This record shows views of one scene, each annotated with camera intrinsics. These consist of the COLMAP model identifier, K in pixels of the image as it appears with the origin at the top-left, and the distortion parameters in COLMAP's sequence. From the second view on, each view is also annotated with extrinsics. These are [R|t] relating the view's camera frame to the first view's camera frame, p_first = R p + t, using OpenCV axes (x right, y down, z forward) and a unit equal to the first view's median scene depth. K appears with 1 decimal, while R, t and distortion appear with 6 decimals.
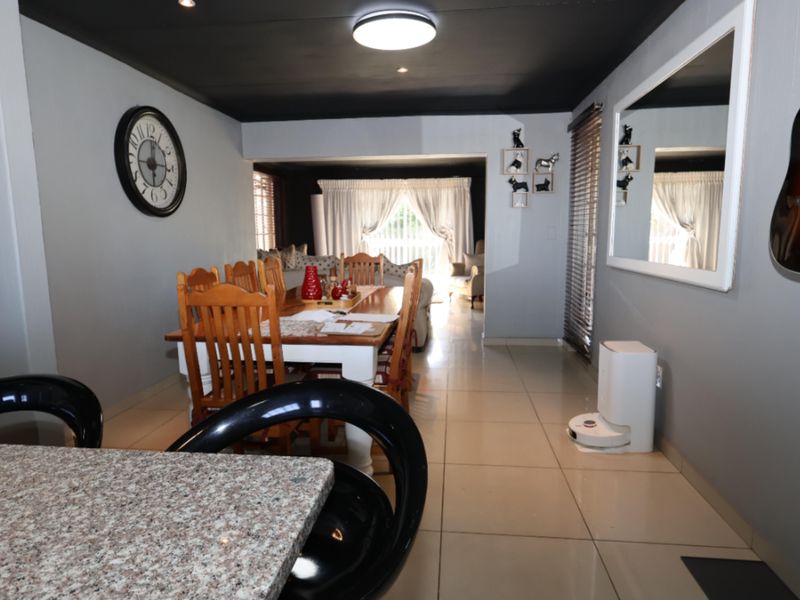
lens RADIAL K [[492.5, 0, 400.3], [0, 492.5, 299.2], [0, 0, 1]] dist [0.002787, -0.001051]
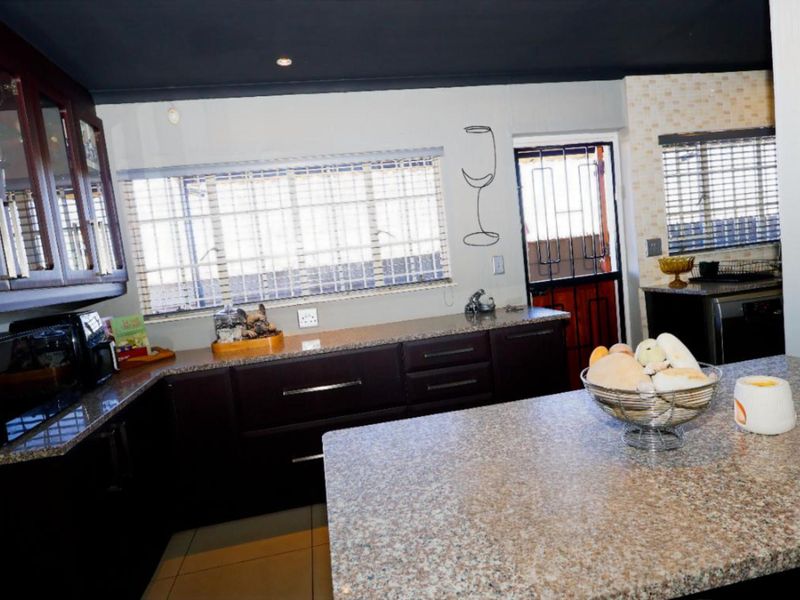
lens RADIAL K [[492.5, 0, 401.9], [0, 492.5, 306.6], [0, 0, 1]] dist [0.002787, -0.001051]
pose [[-0.949135, 0.140548, -0.281759, -0.109125], [0.075321, 0.970215, 0.230240, -0.396196], [0.305726, 0.197307, -0.931451, 1.981099]]
